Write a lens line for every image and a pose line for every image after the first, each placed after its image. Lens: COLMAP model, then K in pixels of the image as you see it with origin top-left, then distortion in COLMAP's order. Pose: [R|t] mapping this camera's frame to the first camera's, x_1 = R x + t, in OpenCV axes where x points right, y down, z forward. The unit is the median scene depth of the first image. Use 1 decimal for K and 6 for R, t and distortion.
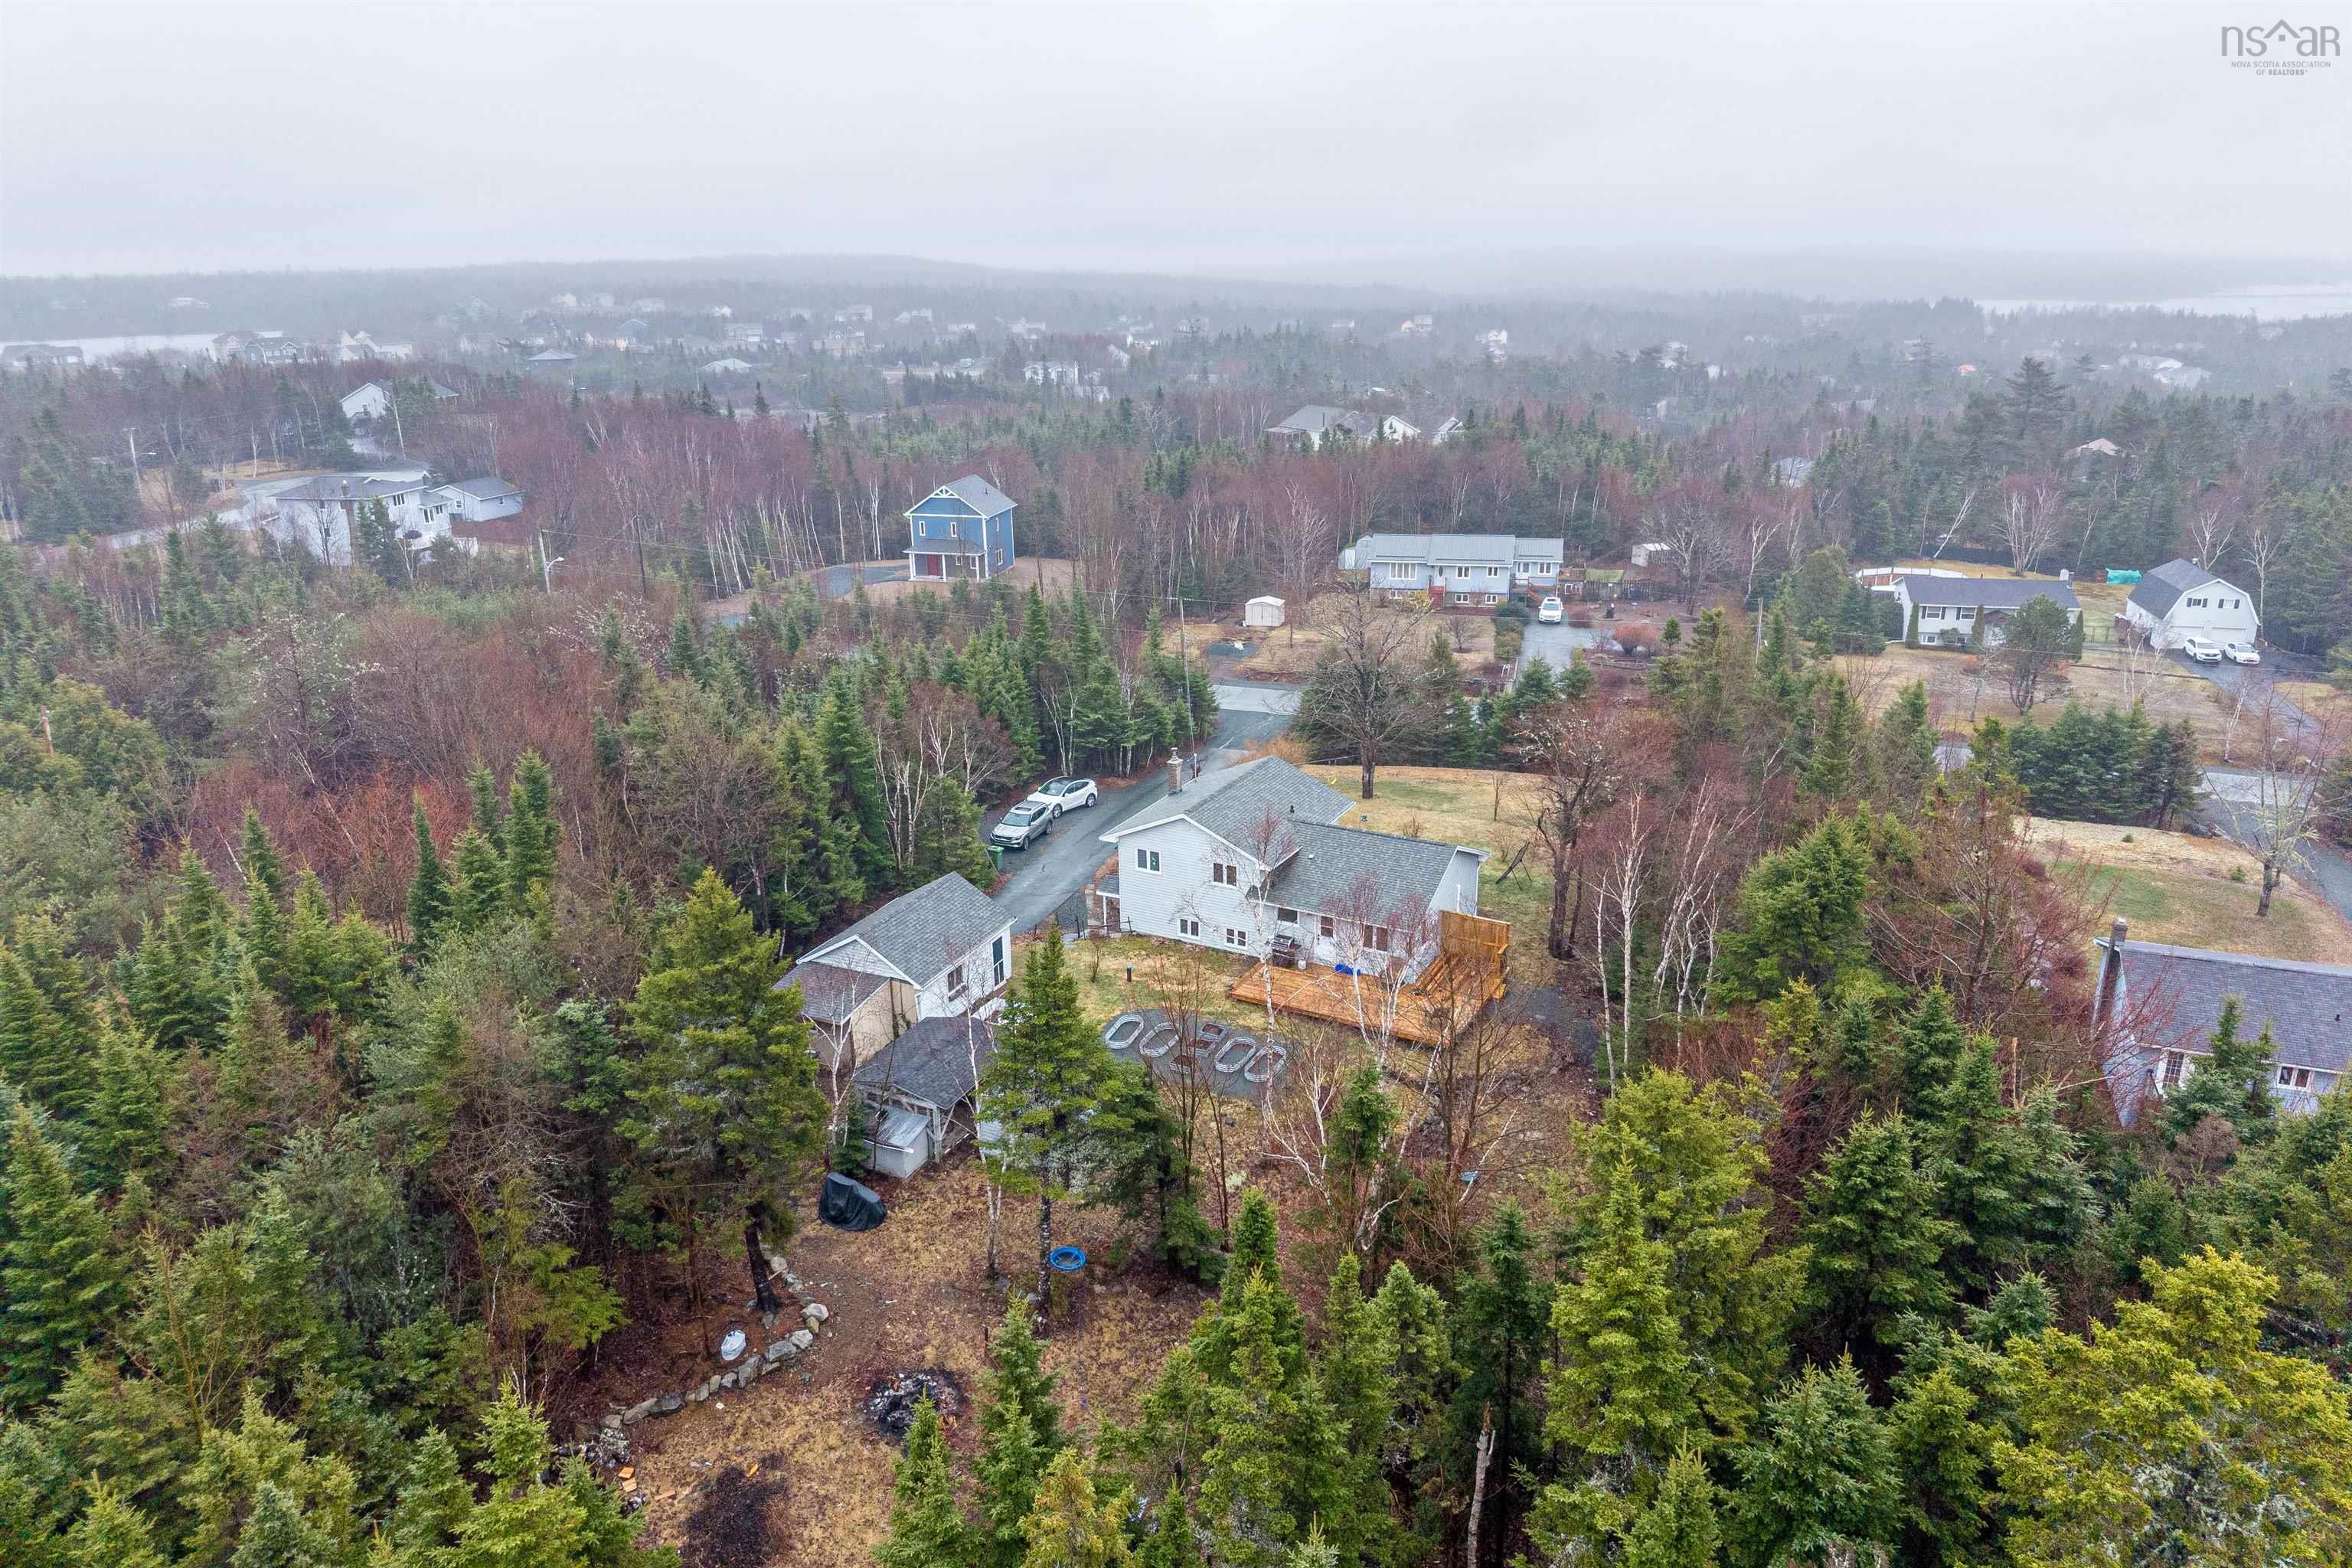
lens RADIAL K [[1565.9, 0, 1177.9], [0, 1565.9, 781.6], [0, 0, 1]] dist [-0.009449, -0.008690]
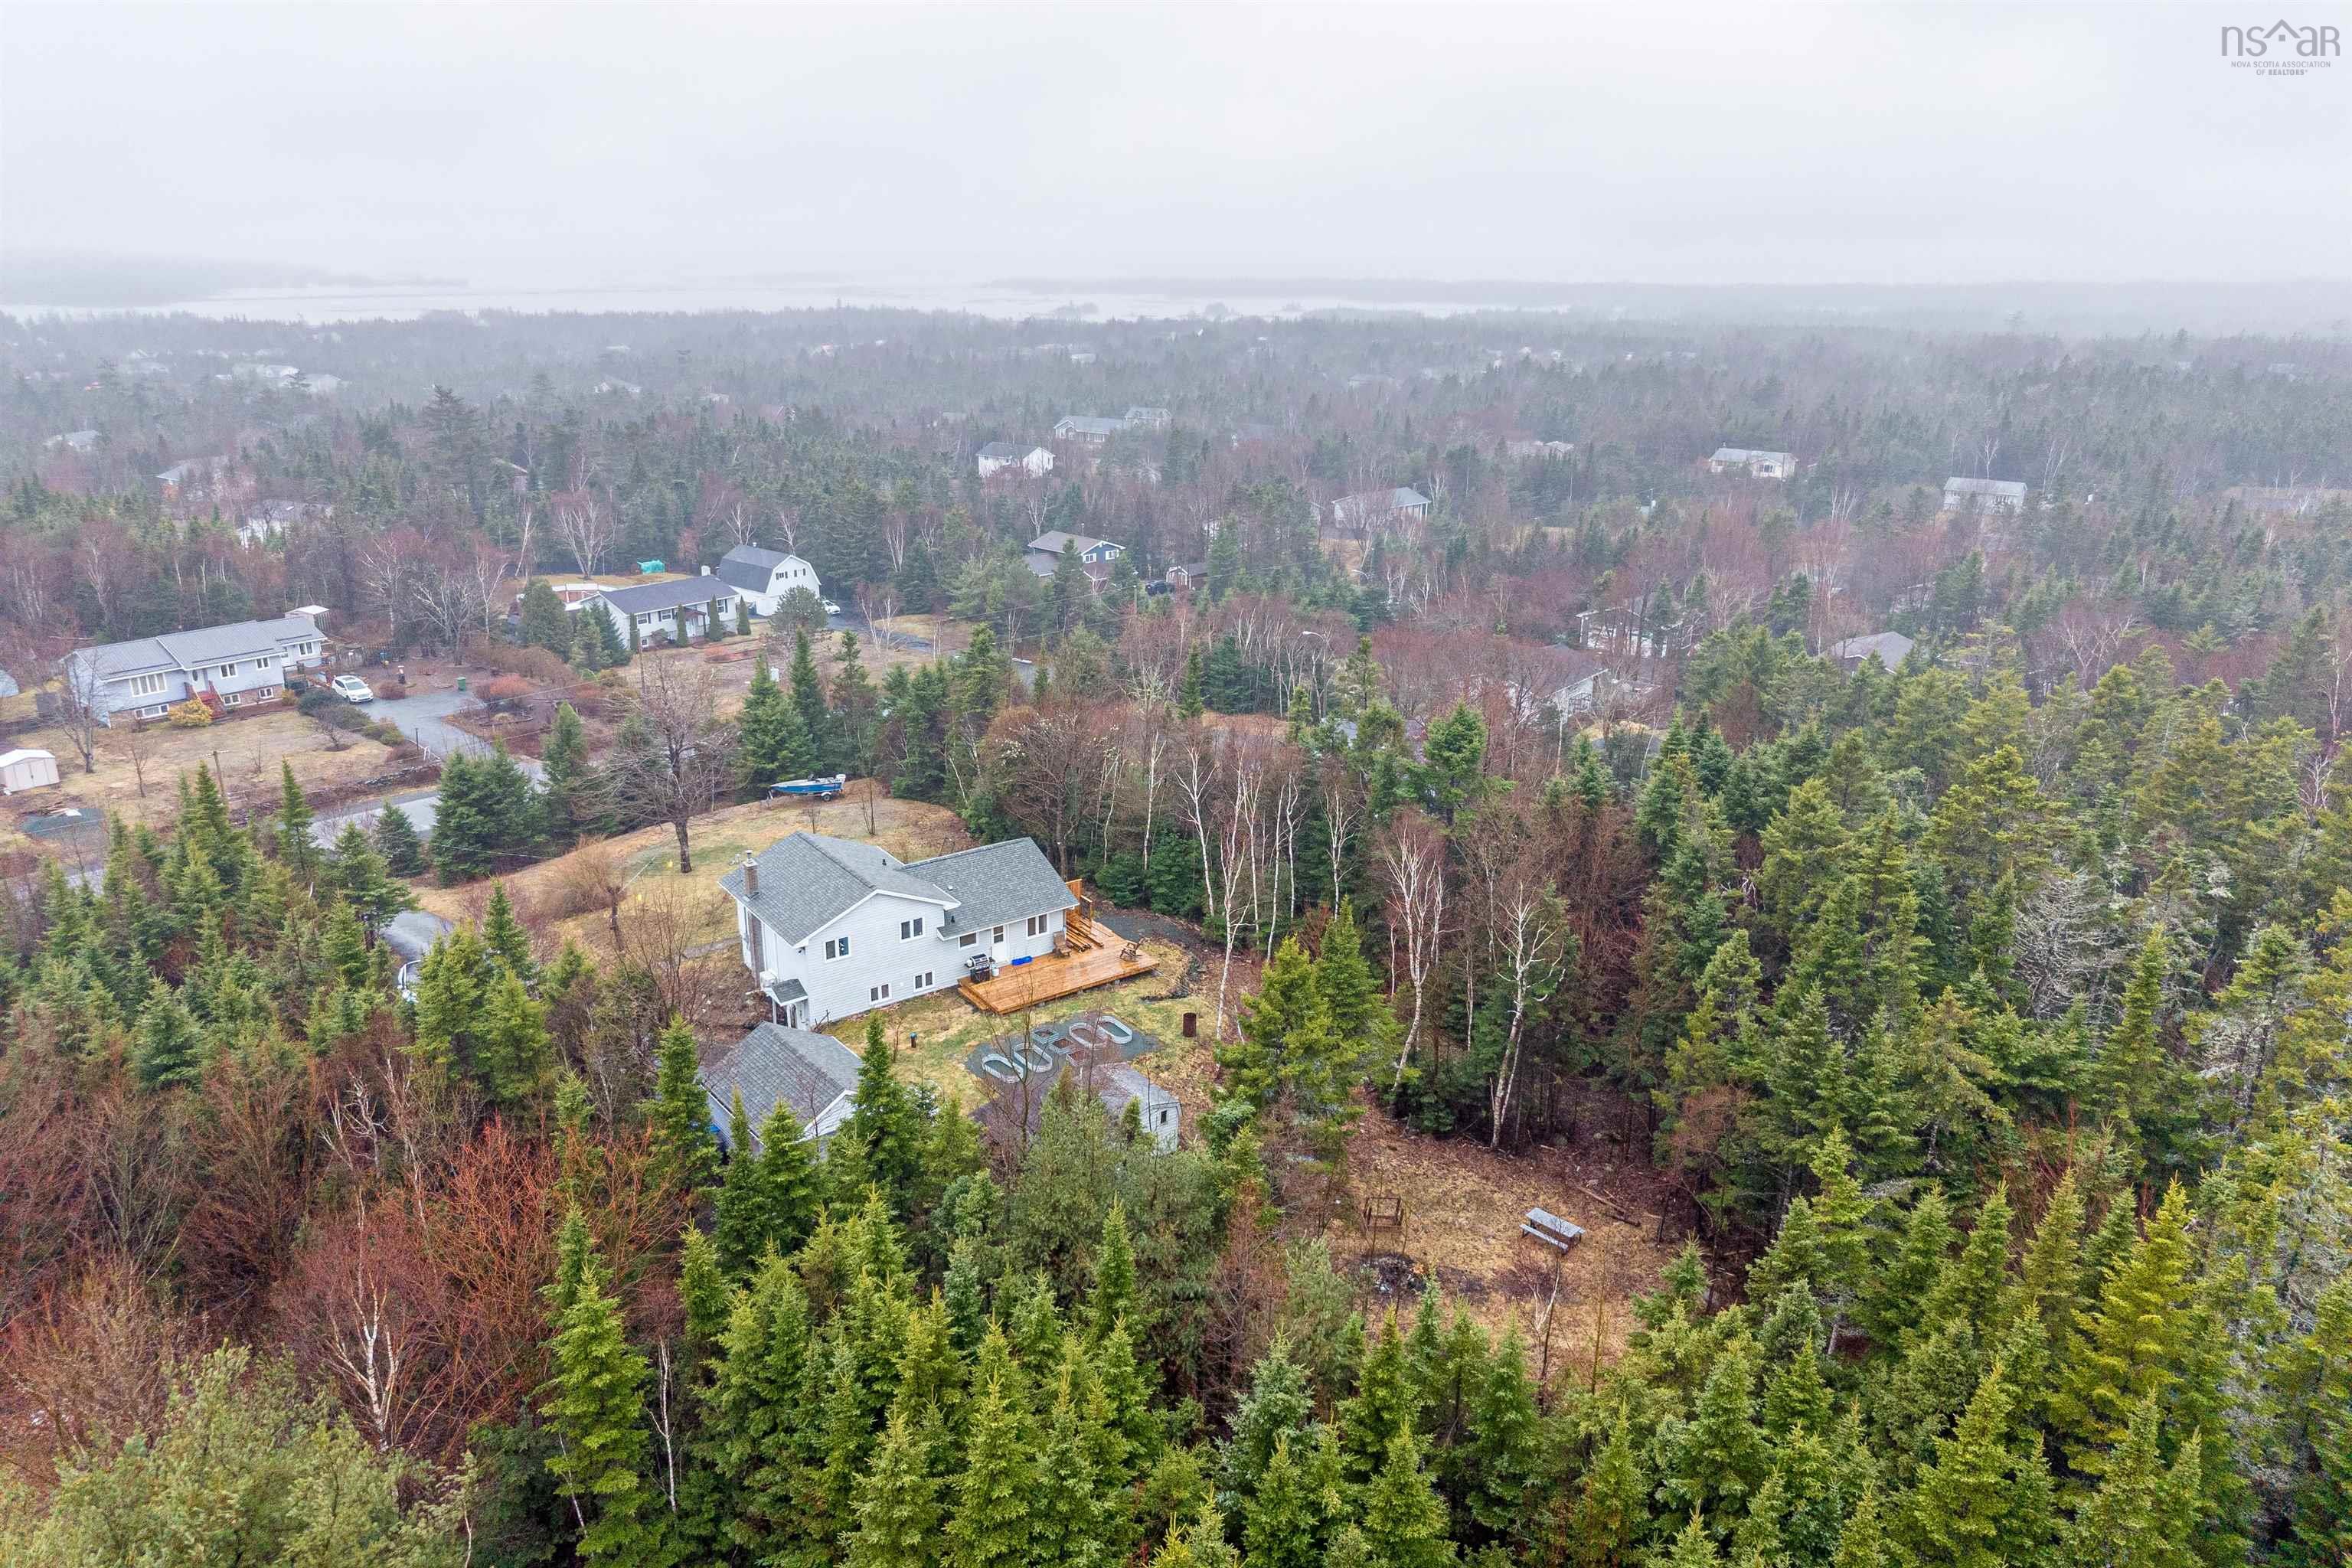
lens RADIAL K [[1565.9, 0, 1179.4], [0, 1565.9, 786.5], [0, 0, 1]] dist [-0.009449, -0.008690]
pose [[0.416651, -0.267444, 0.868836, -0.382099], [0.263315, 0.950279, 0.166240, -0.078822], [-0.870096, 0.159514, 0.466356, 0.142664]]
